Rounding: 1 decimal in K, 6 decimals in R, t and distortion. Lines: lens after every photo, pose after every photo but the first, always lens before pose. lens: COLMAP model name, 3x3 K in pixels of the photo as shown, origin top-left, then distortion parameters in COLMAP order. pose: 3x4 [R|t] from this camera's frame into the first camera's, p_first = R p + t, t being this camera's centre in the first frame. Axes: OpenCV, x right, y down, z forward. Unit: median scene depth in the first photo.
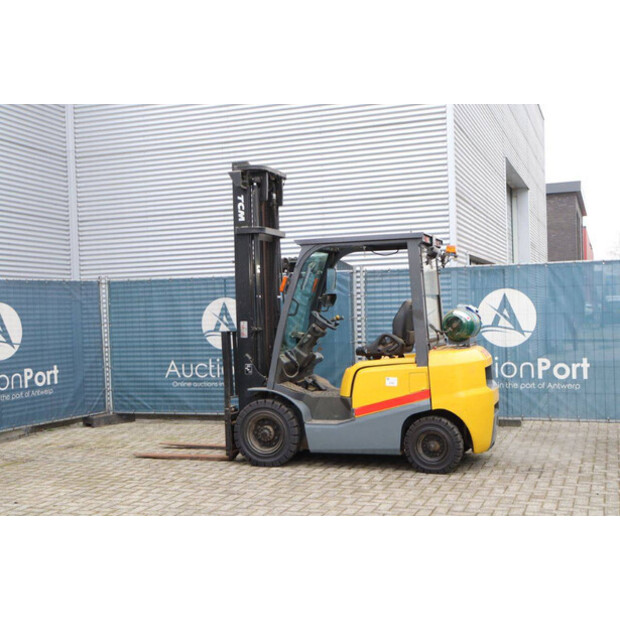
lens RADIAL K [[828.1, 0, 308.0], [0, 828.1, 316.5], [0, 0, 1]] dist [0.096151, 0.000000]
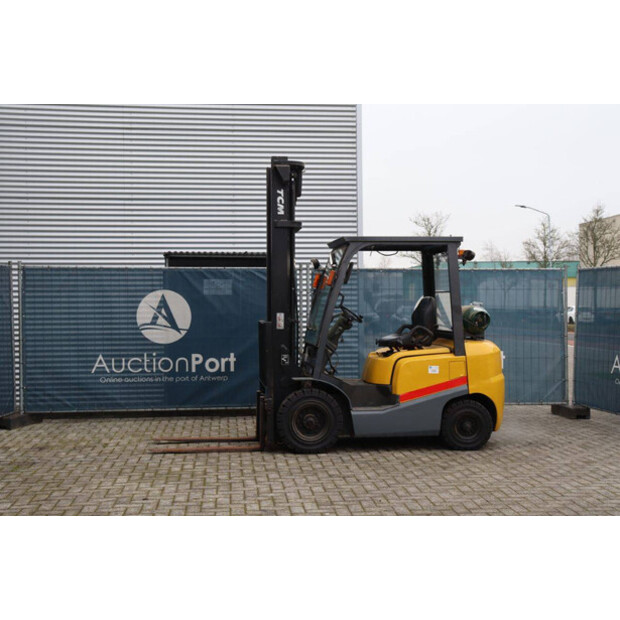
lens RADIAL K [[828.1, 0, 314.3], [0, 828.1, 309.1], [0, 0, 1]] dist [0.096151, 0.000000]
pose [[0.895524, 0.024289, 0.444349, -0.457781], [-0.017720, 0.999664, -0.018931, 0.018260], [-0.444660, 0.009079, 0.895654, 0.064221]]
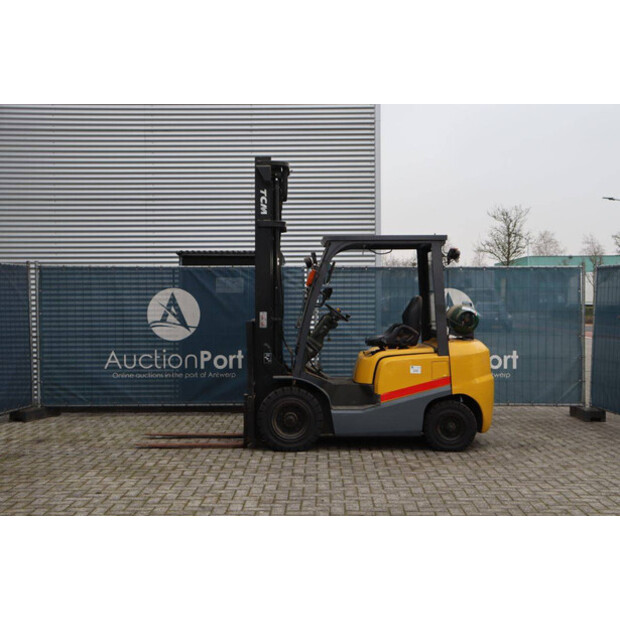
lens RADIAL K [[828.1, 0, 315.8], [0, 828.1, 312.7], [0, 0, 1]] dist [0.096151, 0.000000]
pose [[0.939983, 0.023111, 0.340439, -0.340692], [-0.022255, 0.999732, -0.006420, 0.011227], [-0.340496, -0.001541, 0.940245, 0.009043]]
